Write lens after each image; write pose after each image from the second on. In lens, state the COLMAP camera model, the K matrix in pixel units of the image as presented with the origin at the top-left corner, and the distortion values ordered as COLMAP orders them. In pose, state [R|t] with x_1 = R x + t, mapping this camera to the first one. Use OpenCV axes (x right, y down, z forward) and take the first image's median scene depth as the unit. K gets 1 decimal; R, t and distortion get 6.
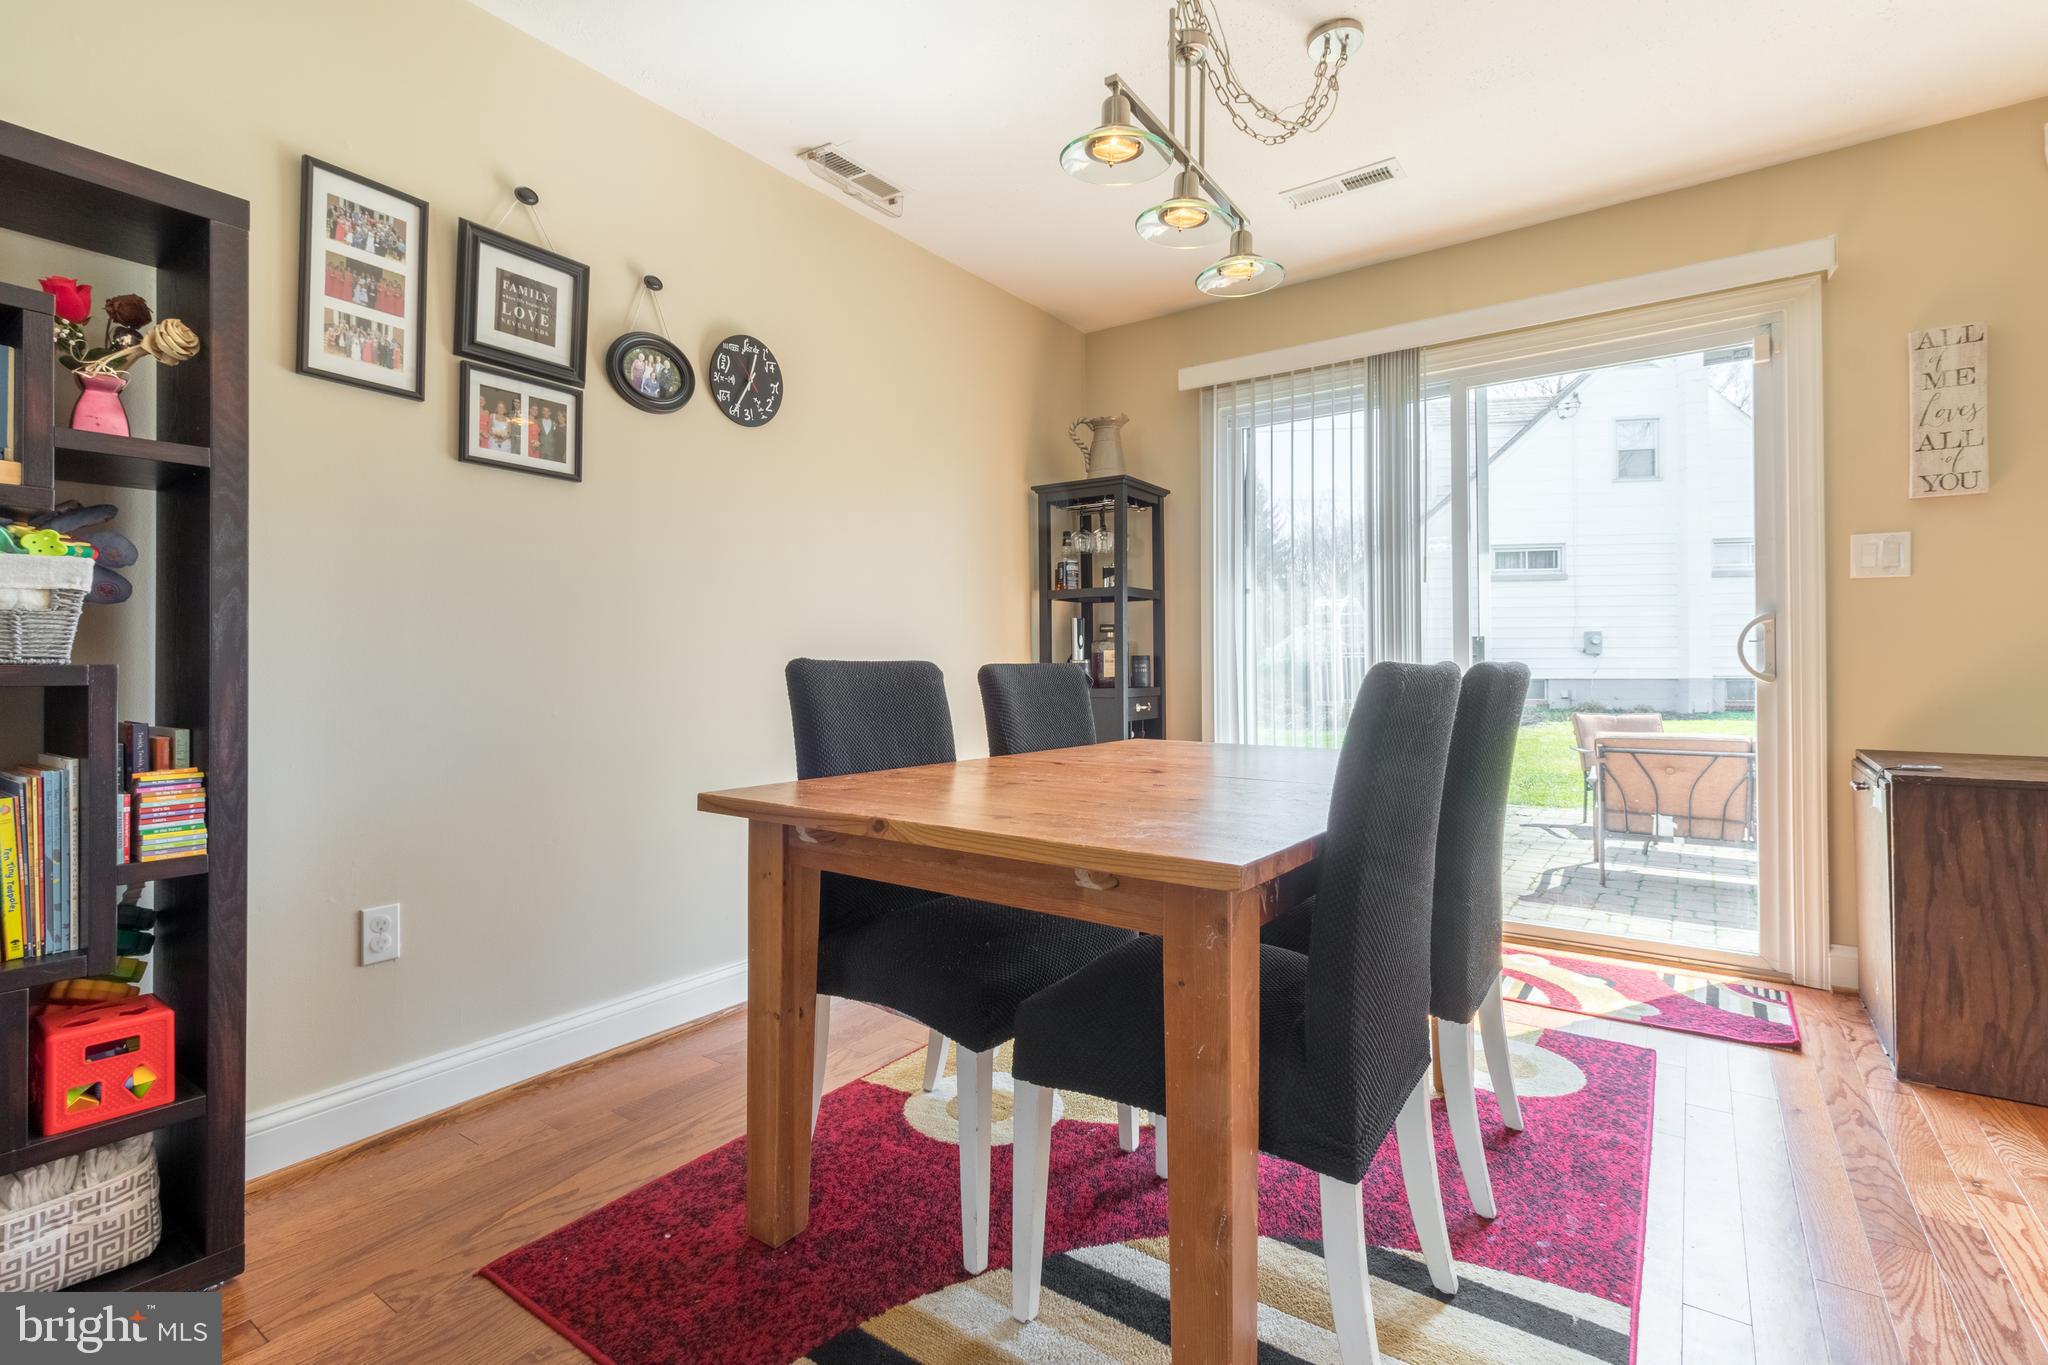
lens RADIAL K [[940.8, 0, 1018.1], [0, 940.8, 673.9], [0, 0, 1]] dist [-0.001045, -0.000002]
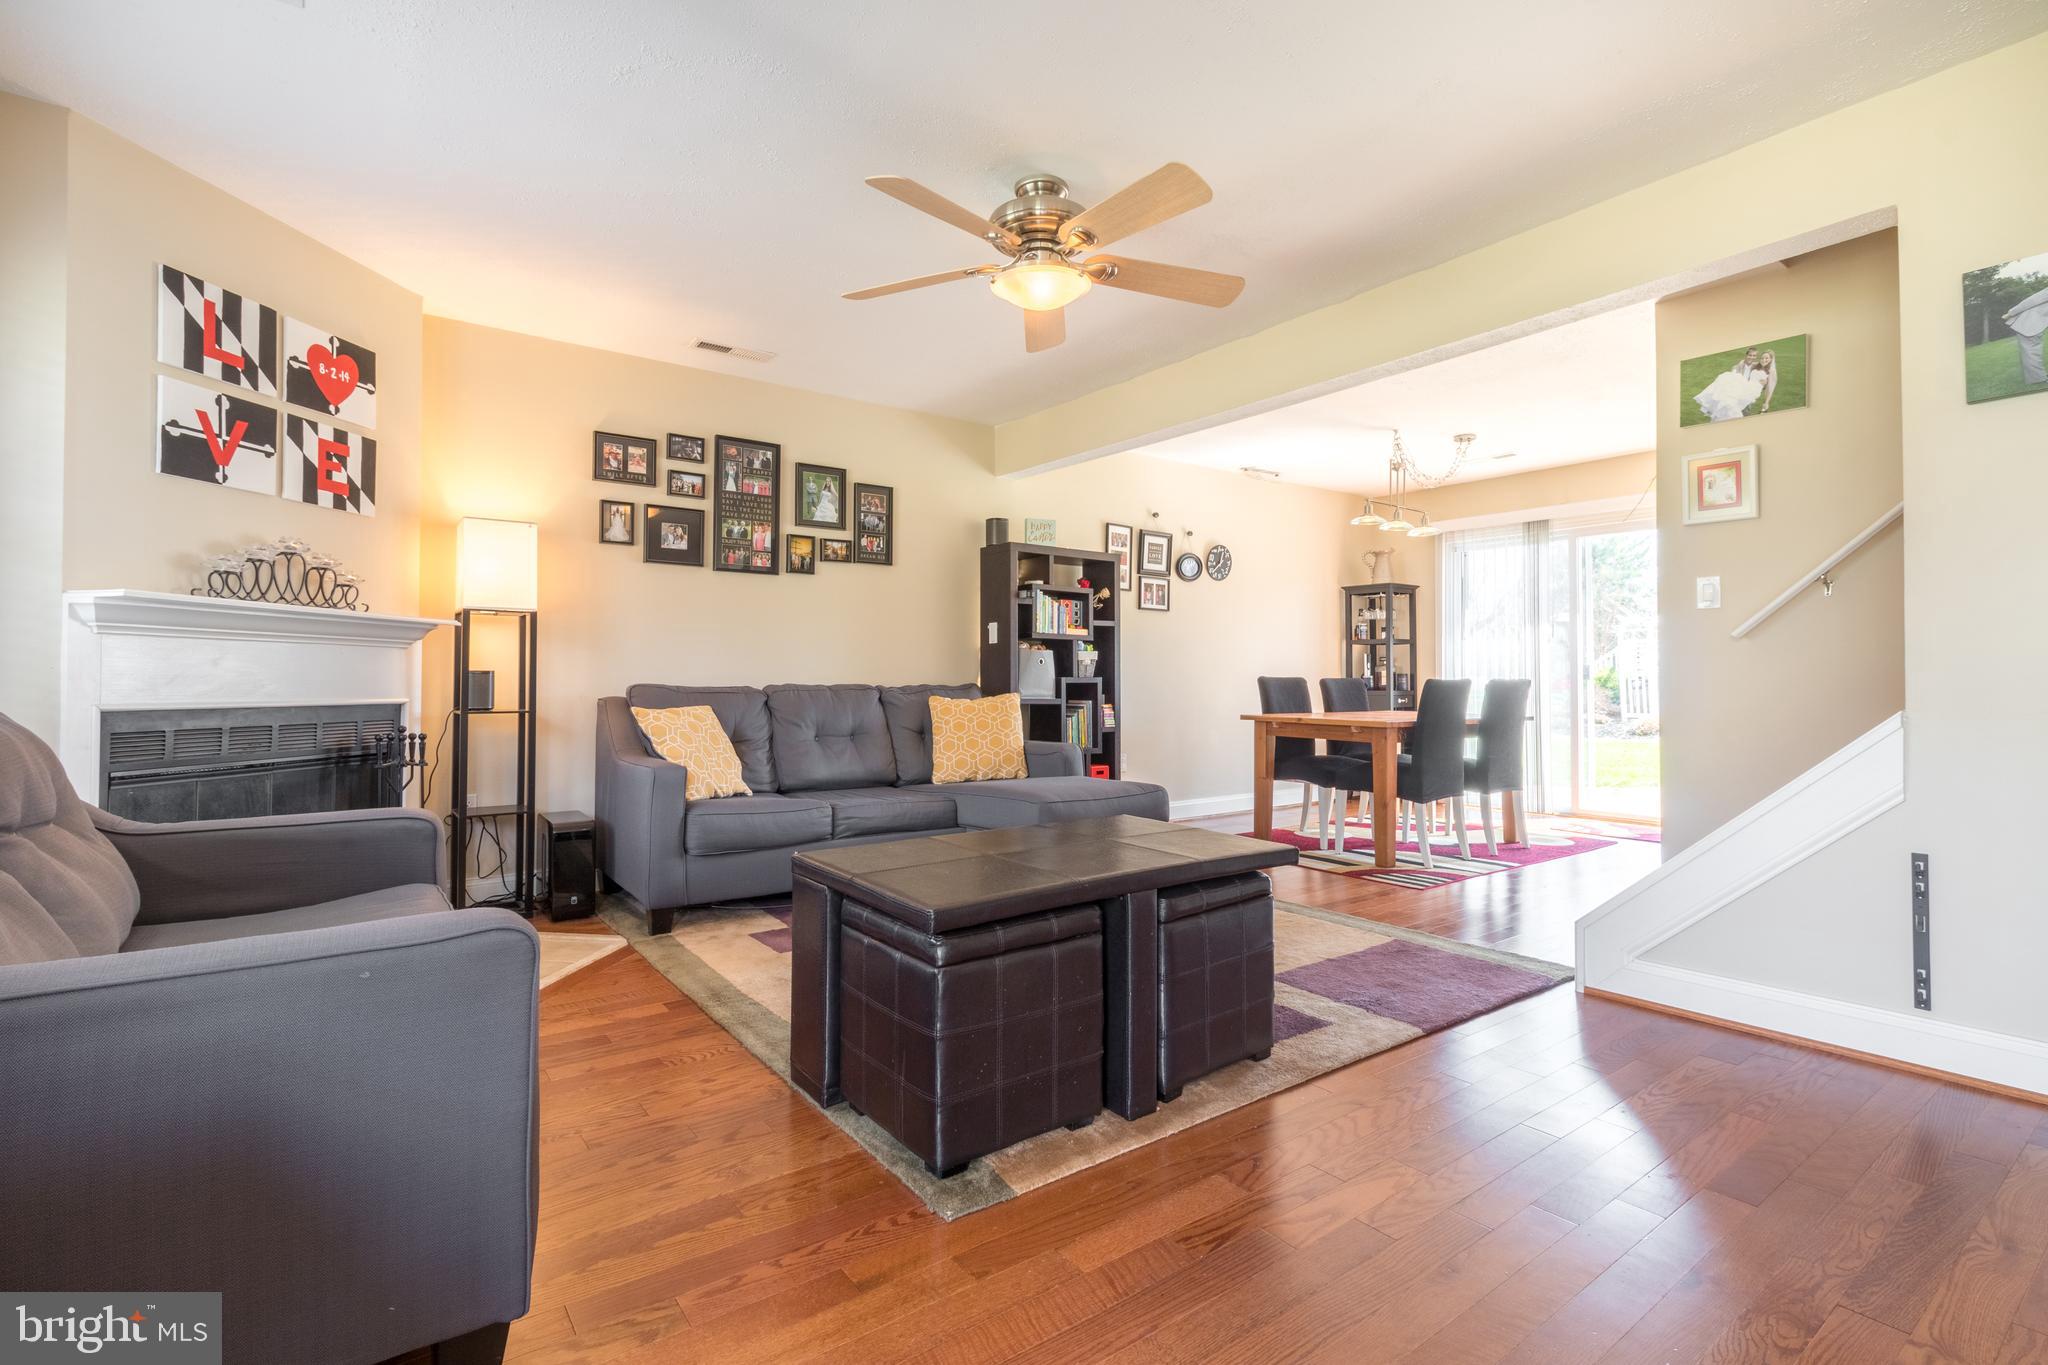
lens RADIAL K [[940.8, 0, 1027.3], [0, 940.8, 680.8], [0, 0, 1]] dist [-0.001045, -0.000002]
pose [[0.952122, 0.002601, -0.305708, -0.010752], [-0.004695, 0.999970, -0.006115, 0.011852], [0.305683, 0.007258, 0.952106, -1.203435]]
